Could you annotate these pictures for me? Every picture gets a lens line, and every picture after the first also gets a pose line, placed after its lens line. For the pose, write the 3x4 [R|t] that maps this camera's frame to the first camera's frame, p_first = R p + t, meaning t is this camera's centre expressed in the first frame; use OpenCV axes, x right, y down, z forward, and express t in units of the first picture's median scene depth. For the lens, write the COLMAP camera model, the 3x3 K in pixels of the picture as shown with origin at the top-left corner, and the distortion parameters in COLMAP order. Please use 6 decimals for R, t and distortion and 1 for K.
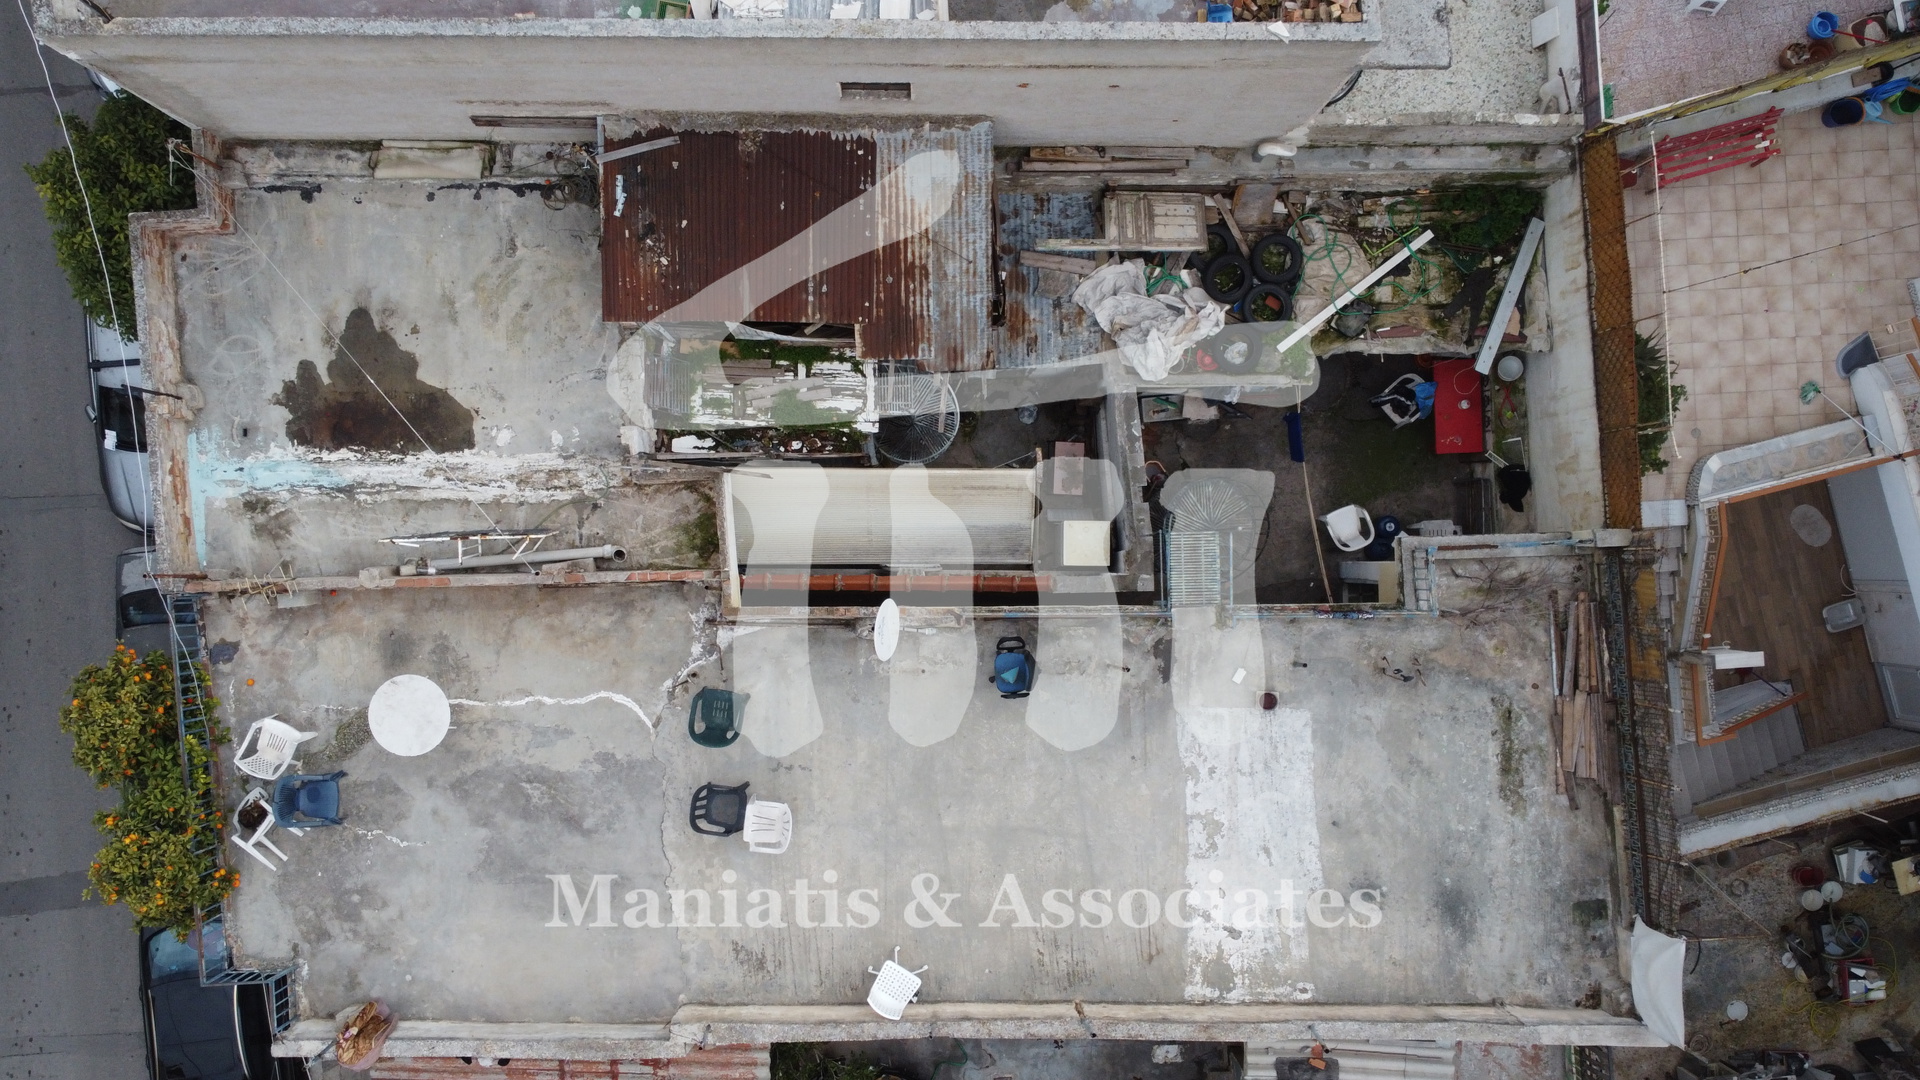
lens RADIAL K [[1869.5, 0, 962.4], [0, 1869.5, 542.9], [0, 0, 1]] dist [0.013364, -0.021891]
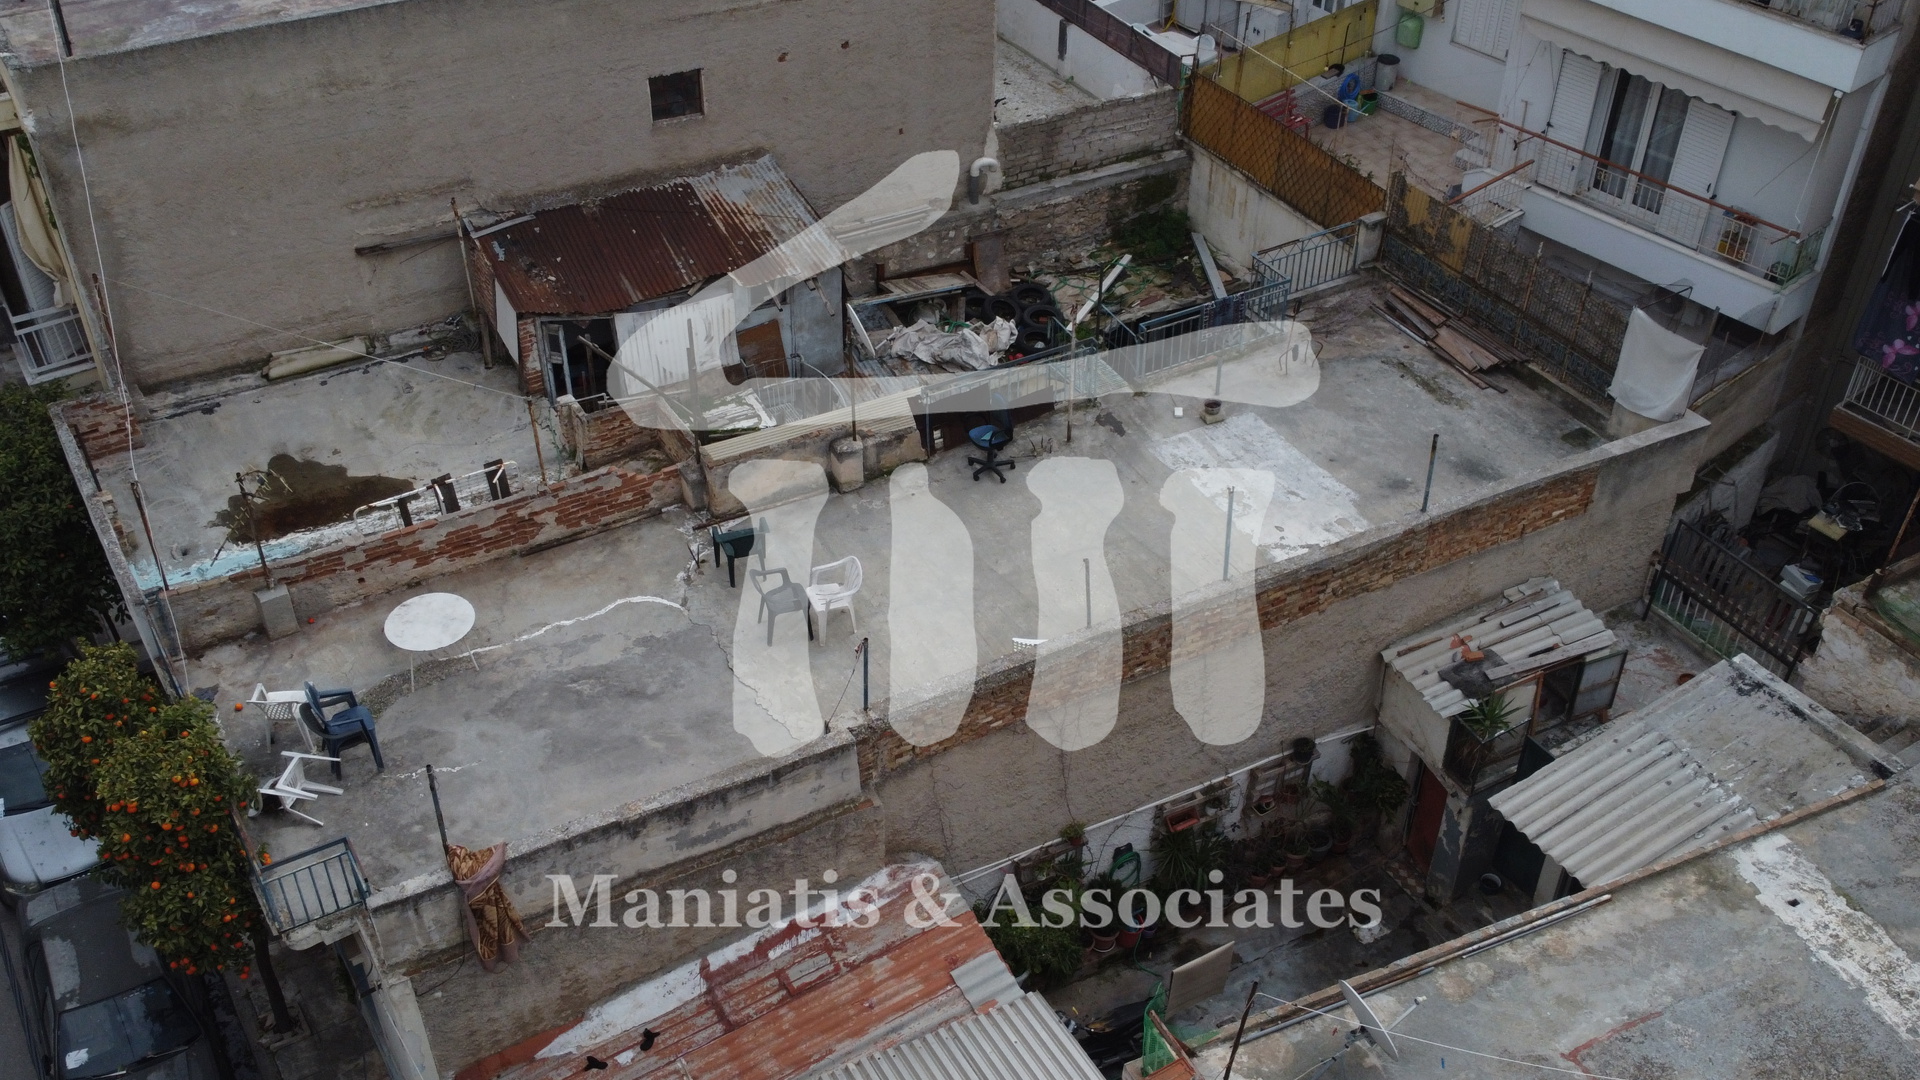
lens RADIAL K [[1869.5, 0, 962.4], [0, 1869.5, 542.9], [0, 0, 1]] dist [0.013364, -0.021891]
pose [[0.891836, -0.288929, 0.348064, -0.360110], [0.452358, 0.567979, -0.687584, 0.798591], [0.000970, 0.770662, 0.637244, 0.370669]]
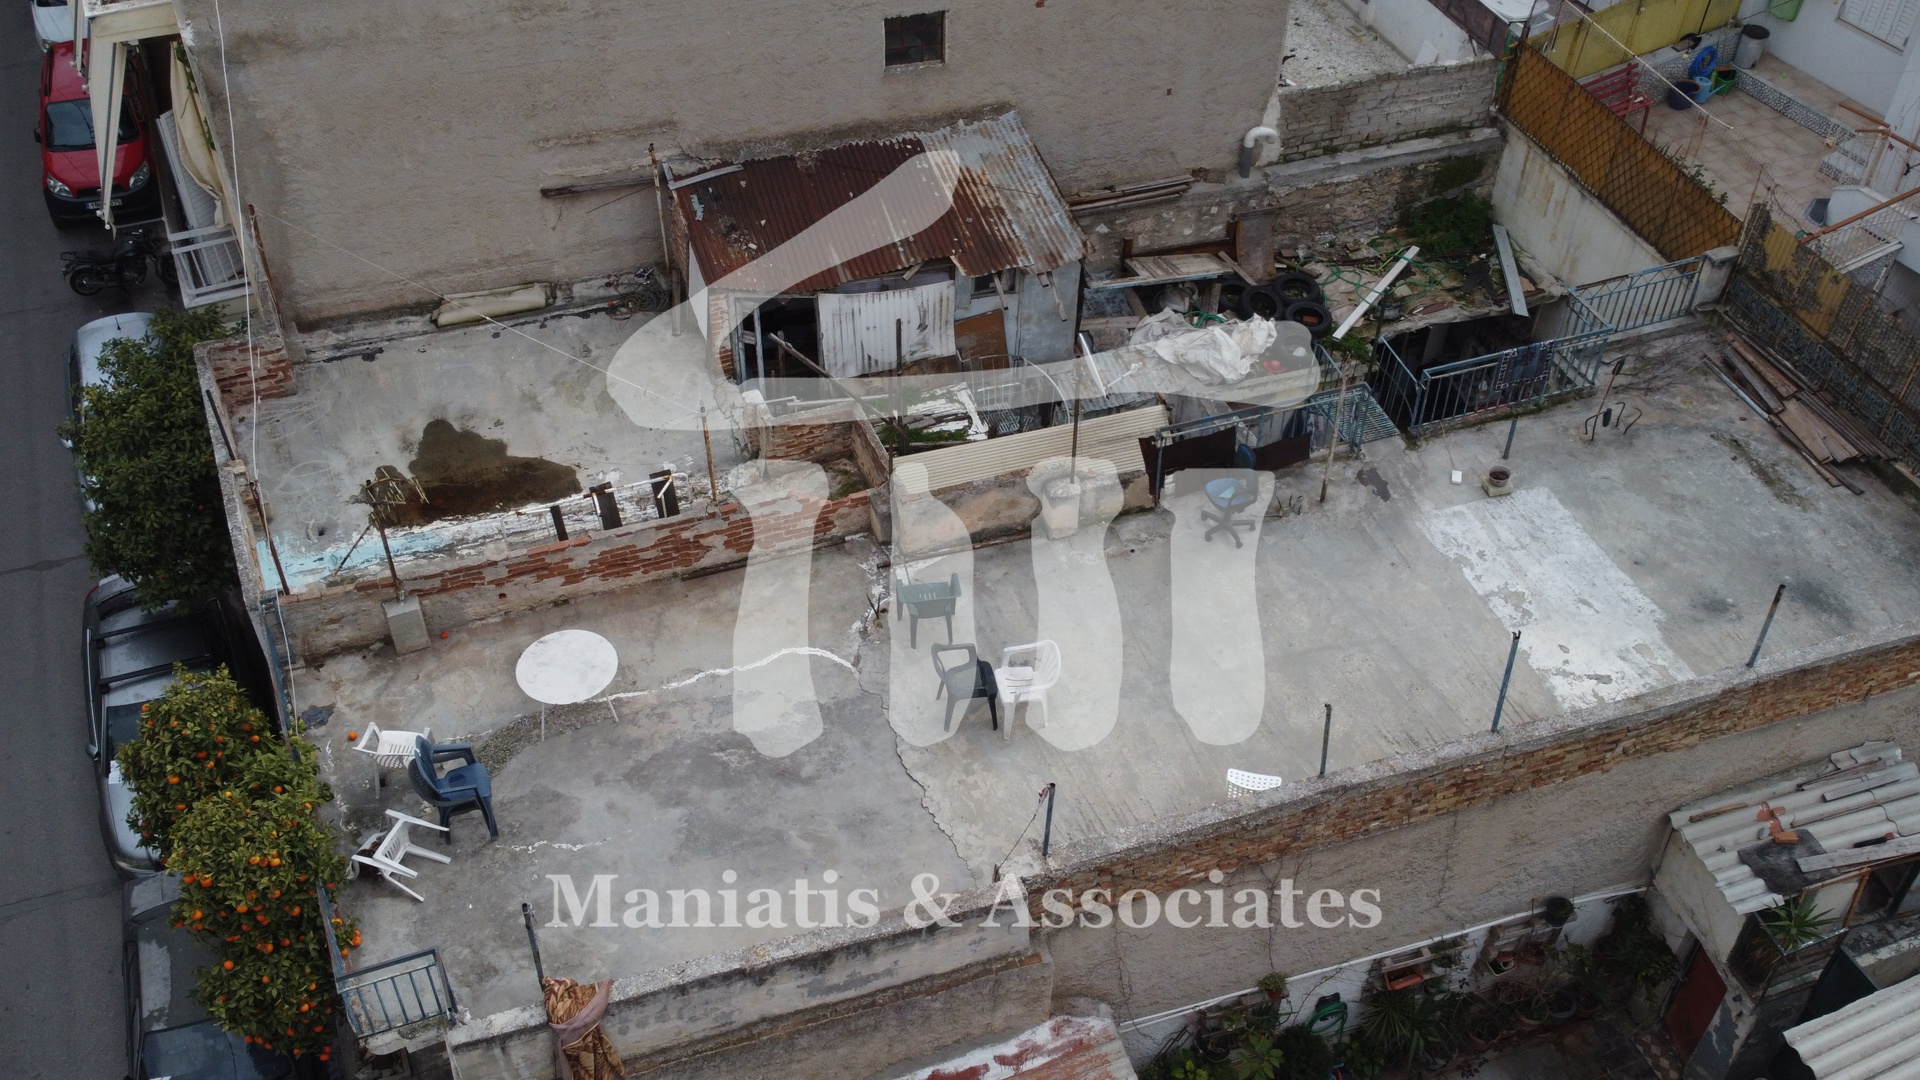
lens RADIAL K [[1867.1, 0, 963.6], [0, 1867.1, 542.6], [0, 0, 1]] dist [0.026184, -0.044719]
pose [[0.952387, -0.213786, 0.217379, -0.287489], [0.304883, 0.672874, -0.674008, 0.635591], [-0.002175, 0.708192, 0.706017, 0.376835]]
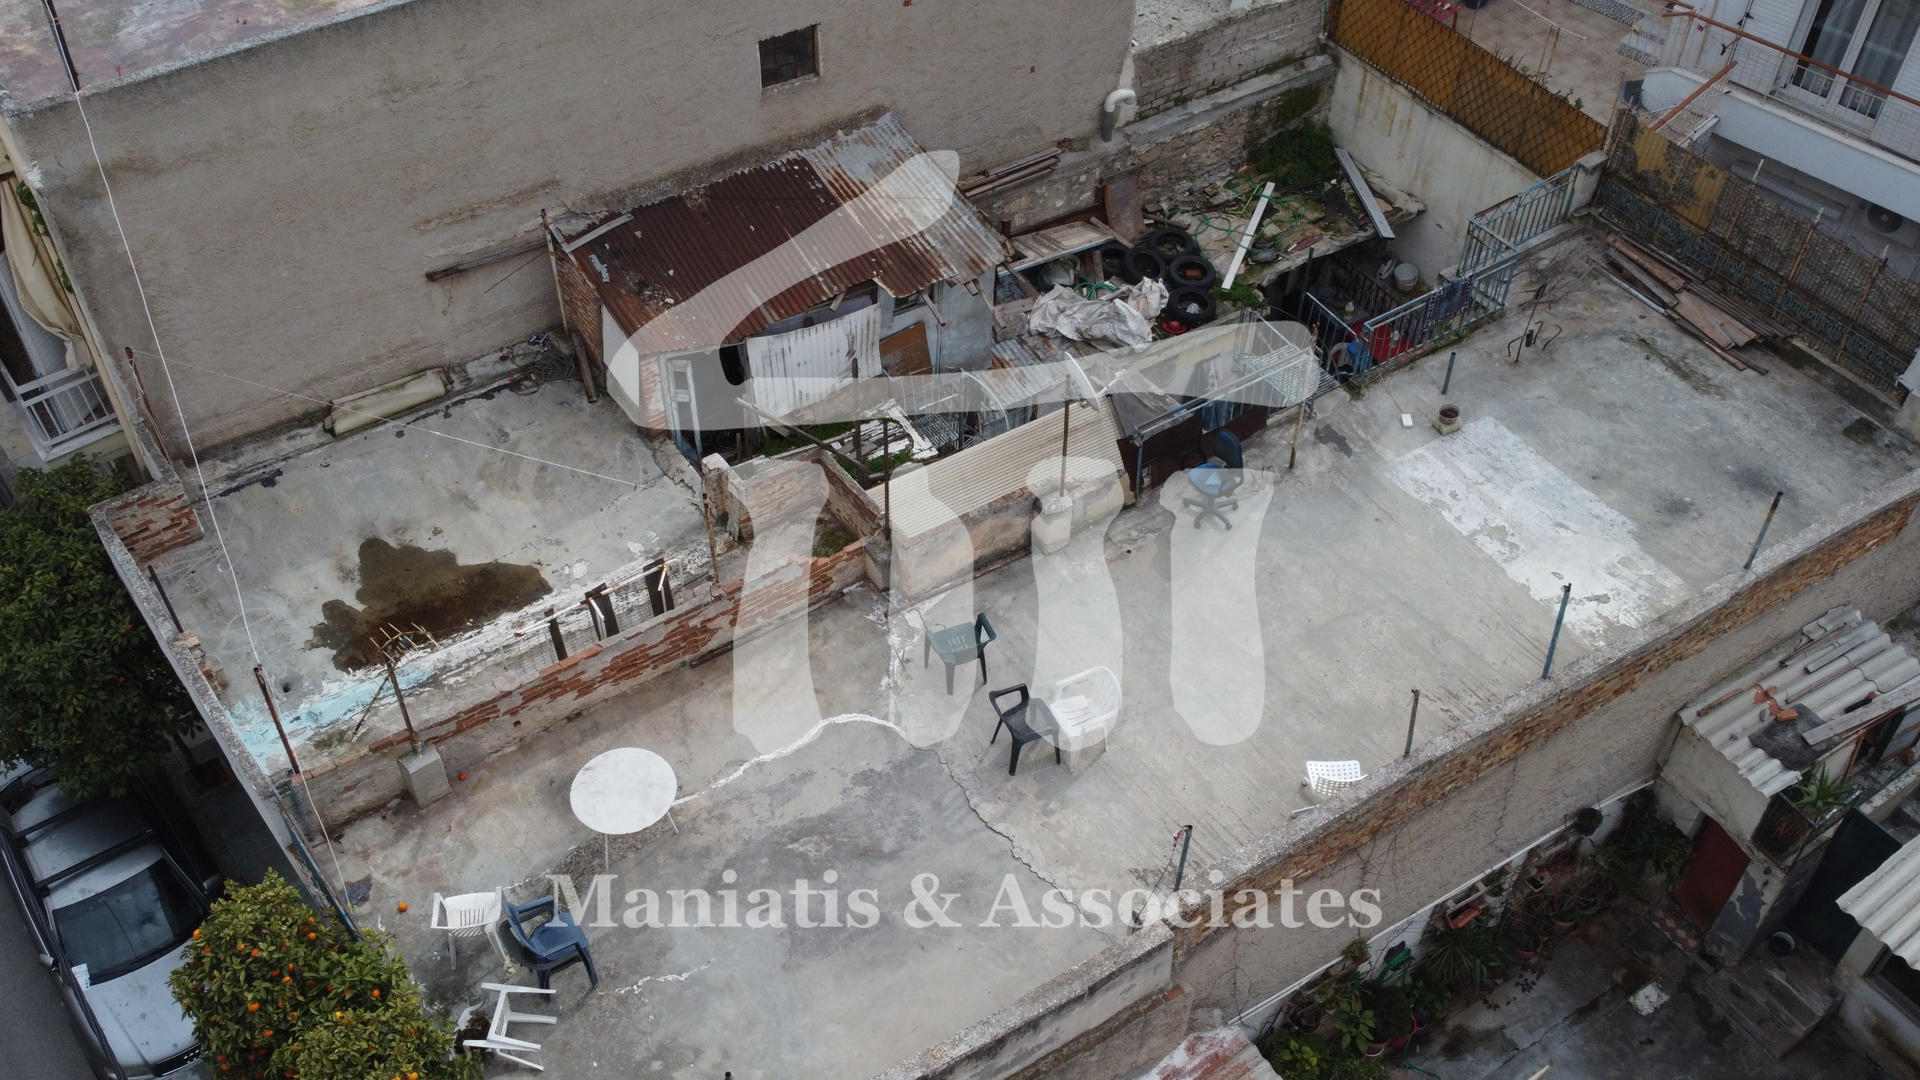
lens RADIAL K [[1867.1, 0, 963.6], [0, 1867.1, 542.6], [0, 0, 1]] dist [0.026184, -0.044719]
pose [[0.848820, -0.388766, 0.358282, -0.400835], [0.528630, 0.633638, -0.564848, 0.522196], [-0.007427, 0.668853, 0.743357, 0.344685]]
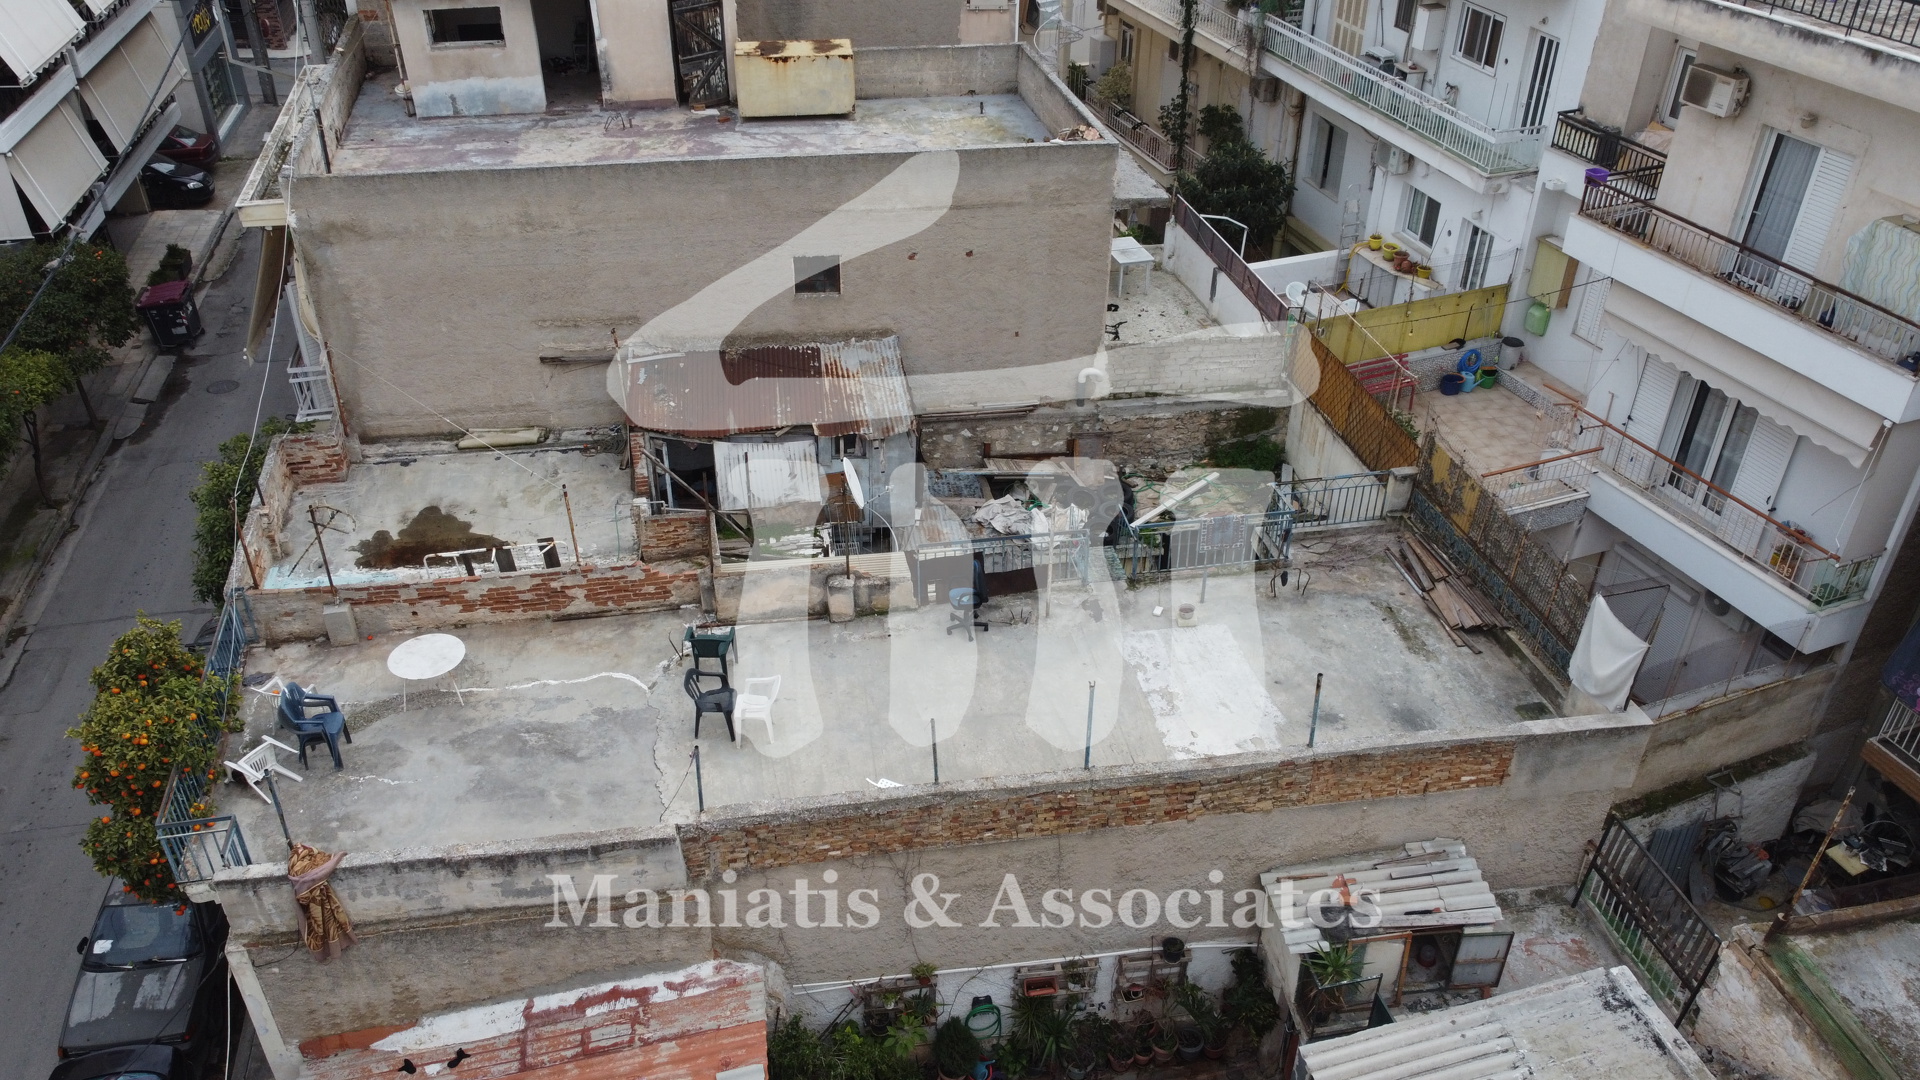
lens RADIAL K [[1449.8, 0, 960.0], [0, 1449.8, 540.0], [0, 0, 1]] dist [0.006699, -0.004225]
pose [[0.989764, -0.082484, 0.116459, -0.076925], [0.142681, 0.555251, -0.819353, 0.772601], [0.002920, 0.827583, 0.561336, 0.452504]]
